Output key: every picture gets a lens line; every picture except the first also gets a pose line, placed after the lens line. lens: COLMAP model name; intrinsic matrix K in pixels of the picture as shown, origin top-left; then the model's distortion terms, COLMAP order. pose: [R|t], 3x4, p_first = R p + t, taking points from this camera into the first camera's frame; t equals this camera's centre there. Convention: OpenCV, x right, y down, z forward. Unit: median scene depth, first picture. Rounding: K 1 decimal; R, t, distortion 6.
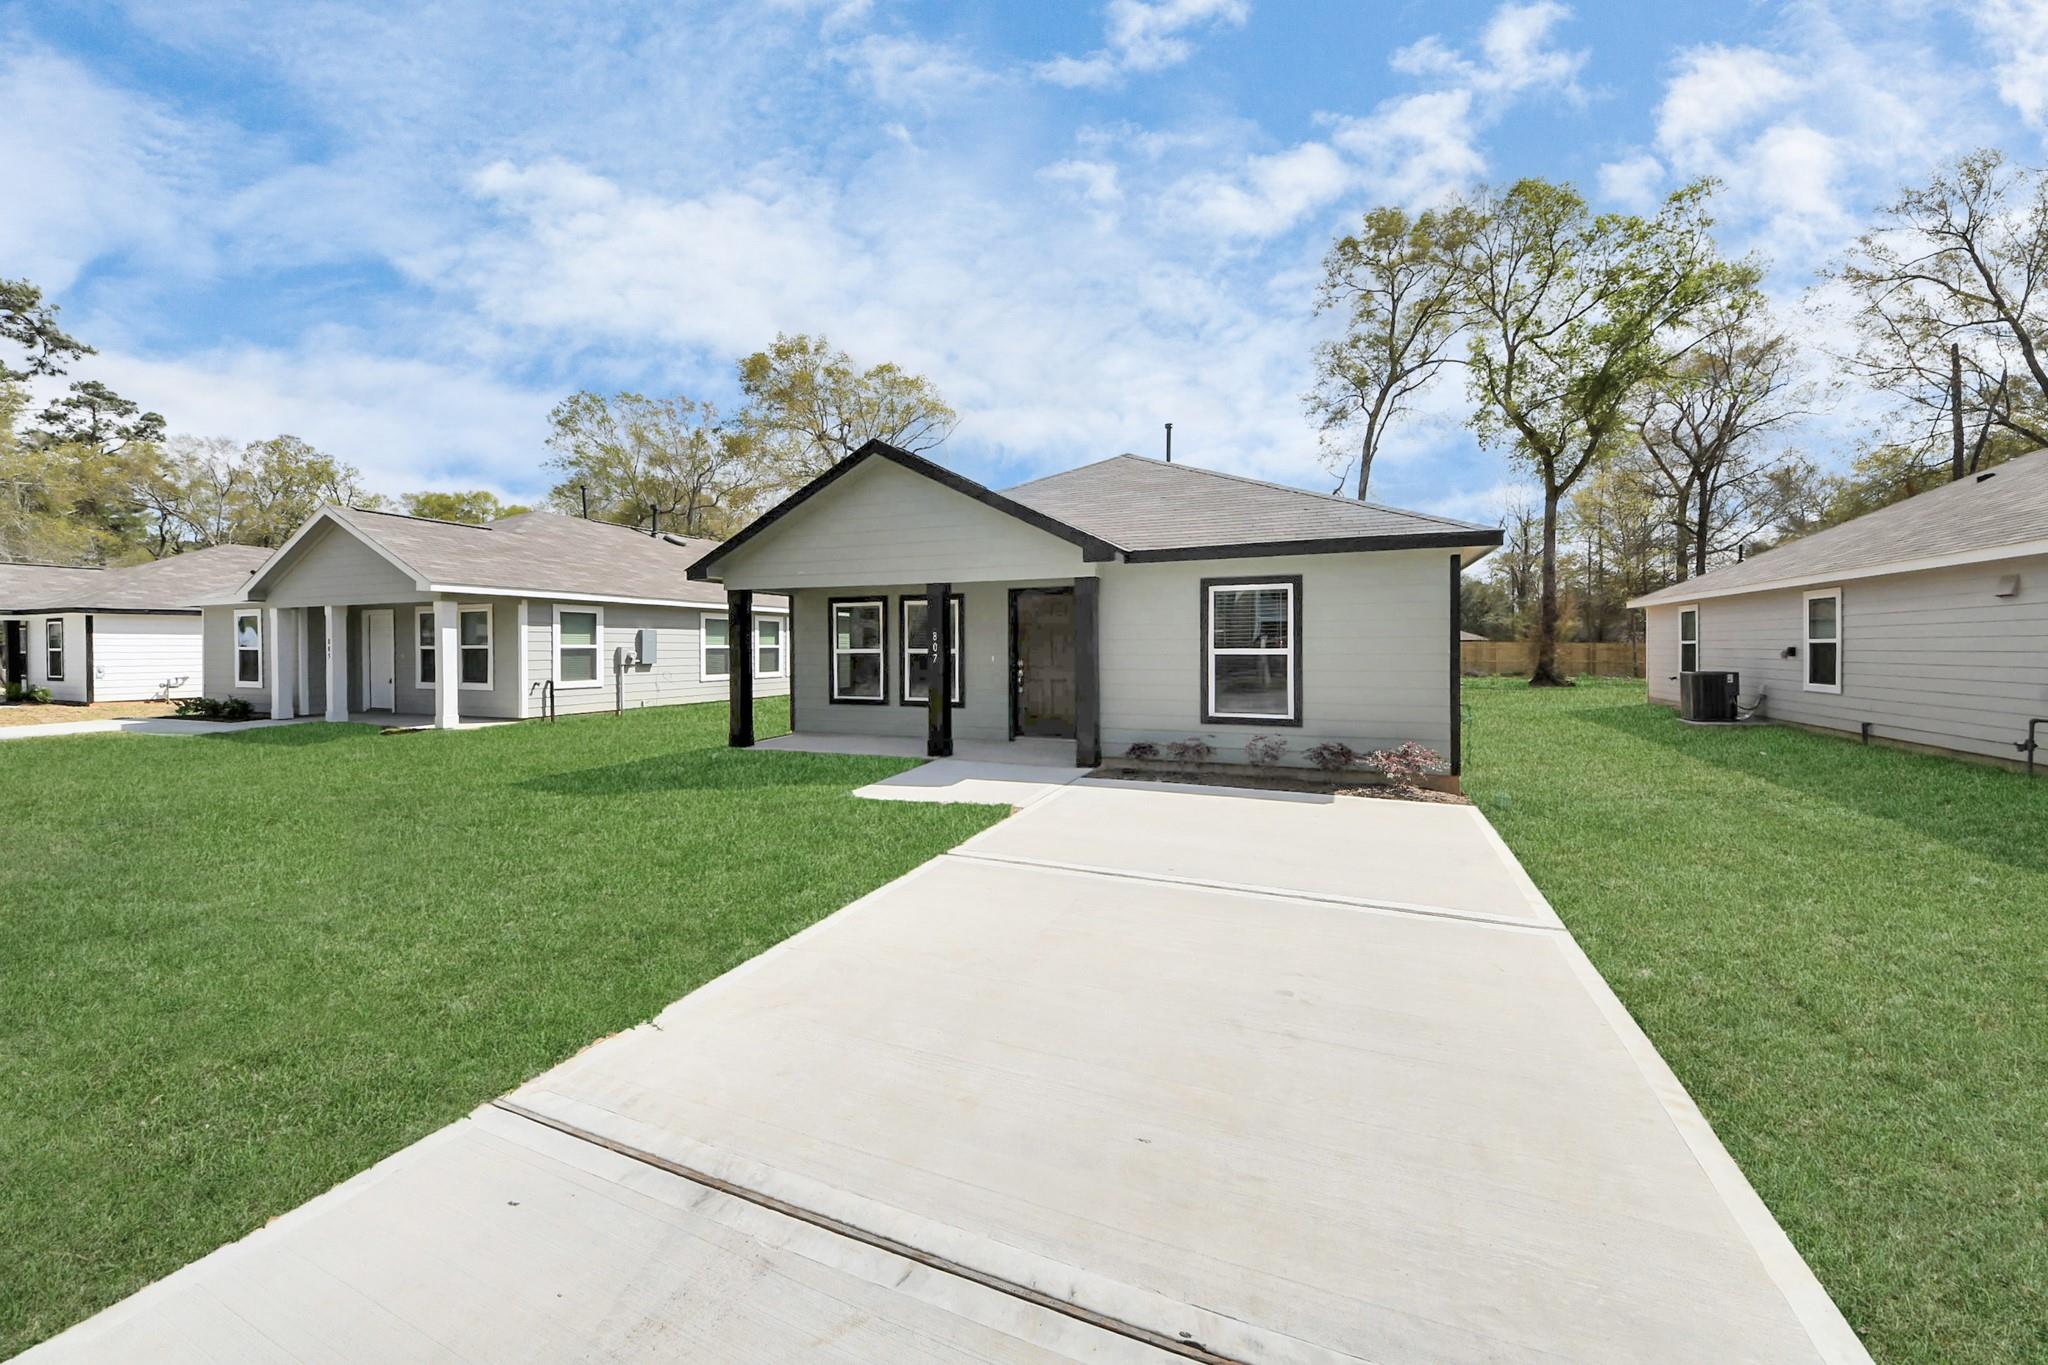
lens RADIAL K [[809.7, 0, 996.0], [0, 809.7, 756.1], [0, 0, 1]] dist [0.002314, -0.010020]
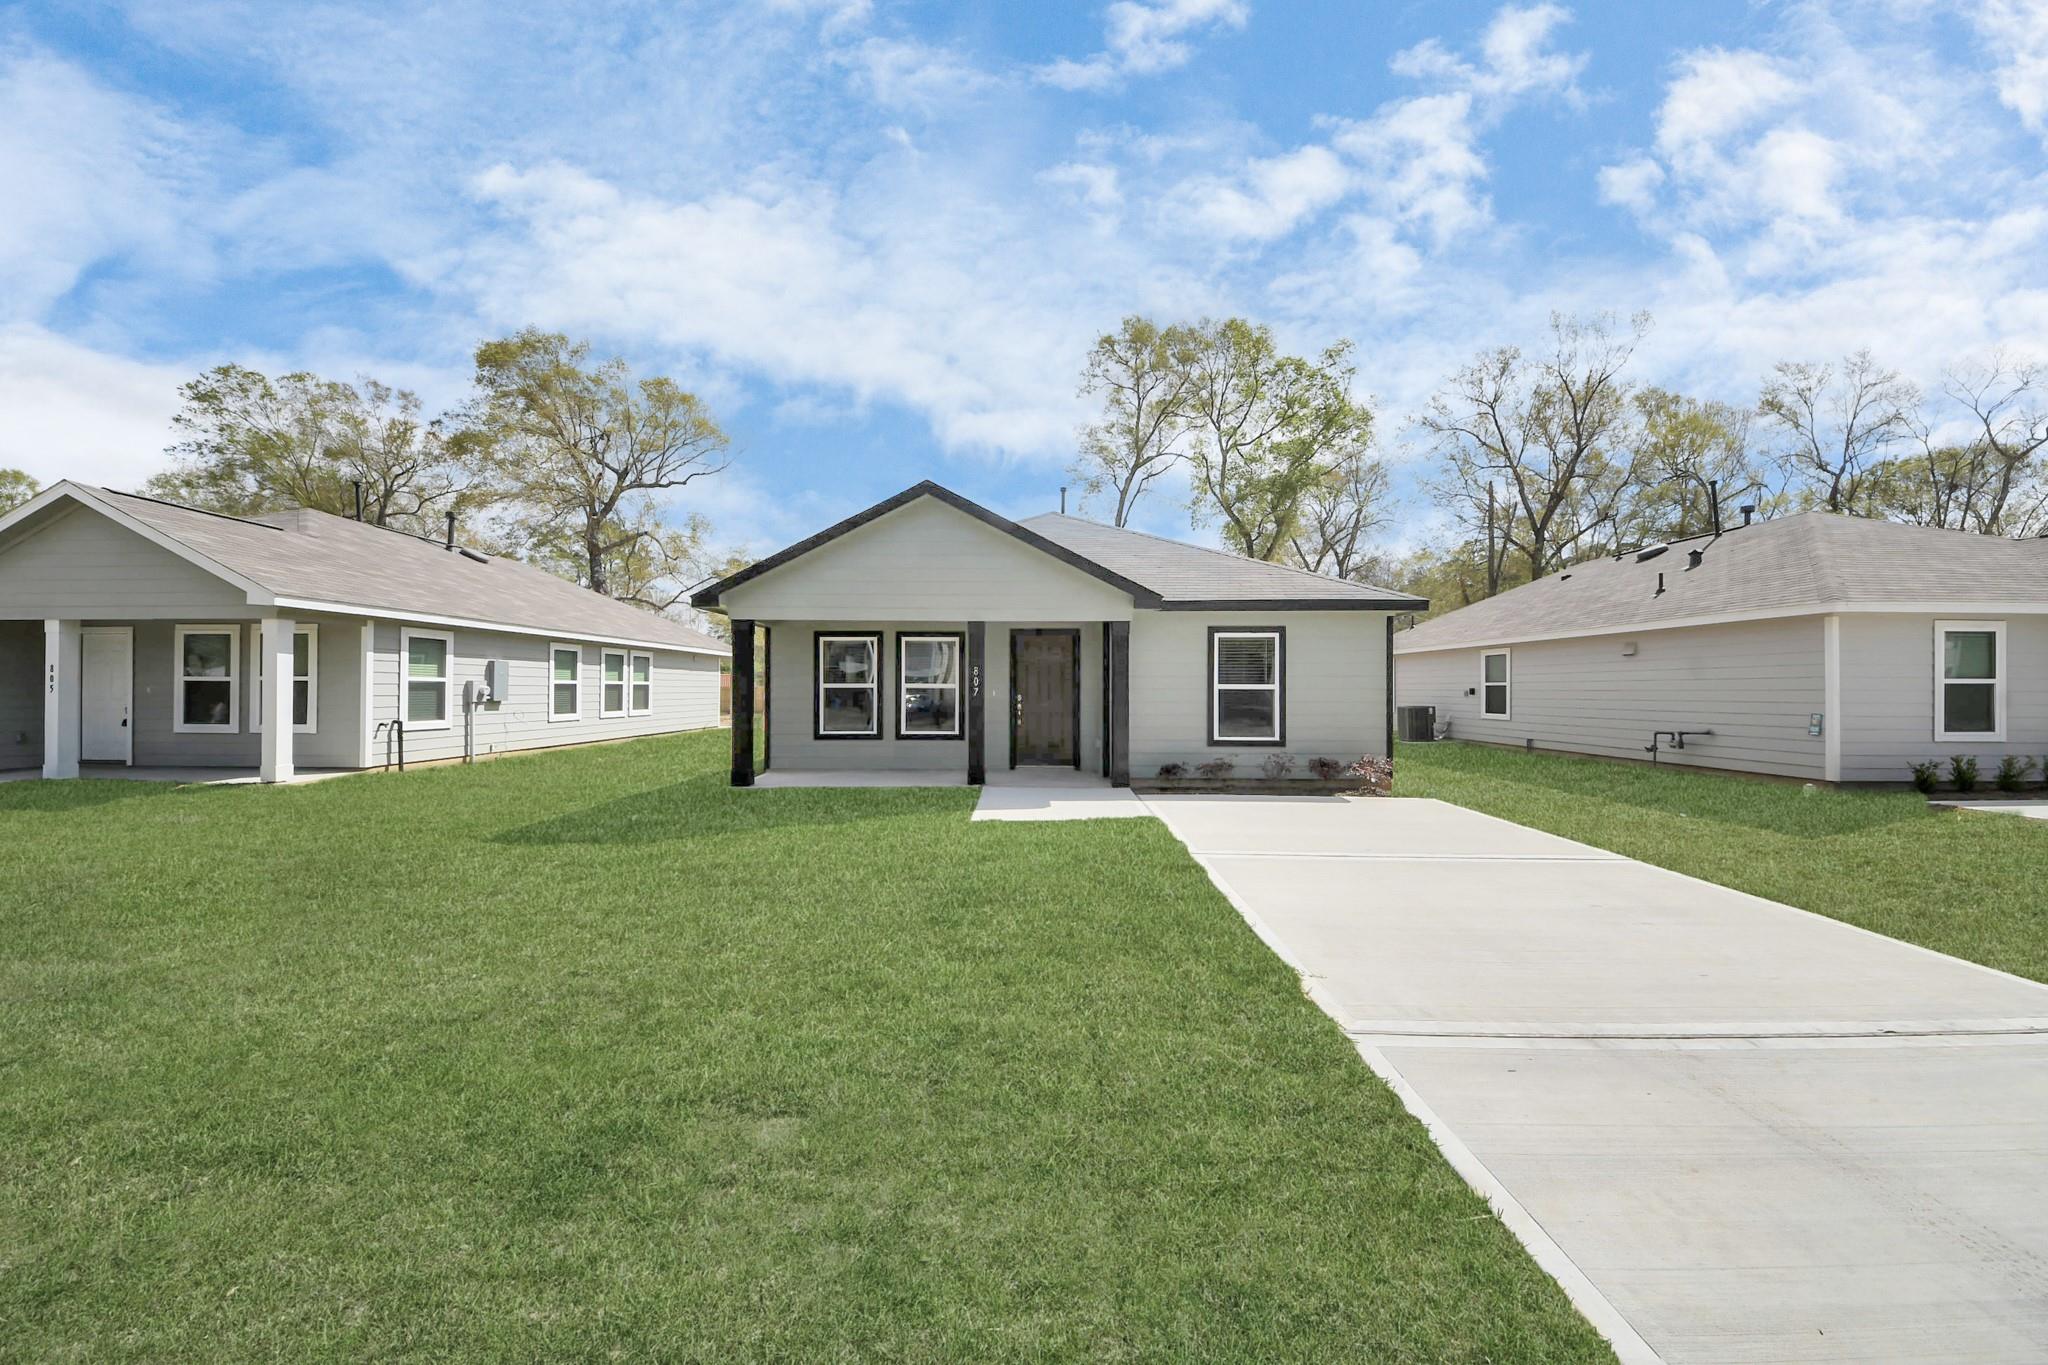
lens RADIAL K [[790.4, 0, 1035.7], [0, 790.4, 782.6], [0, 0, 1]] dist [-0.000580, -0.014233]
pose [[0.919188, -0.039811, 0.391801, -0.267492], [0.046353, 0.998899, -0.007247, 0.005840], [-0.391081, 0.024823, 0.920021, 0.014066]]
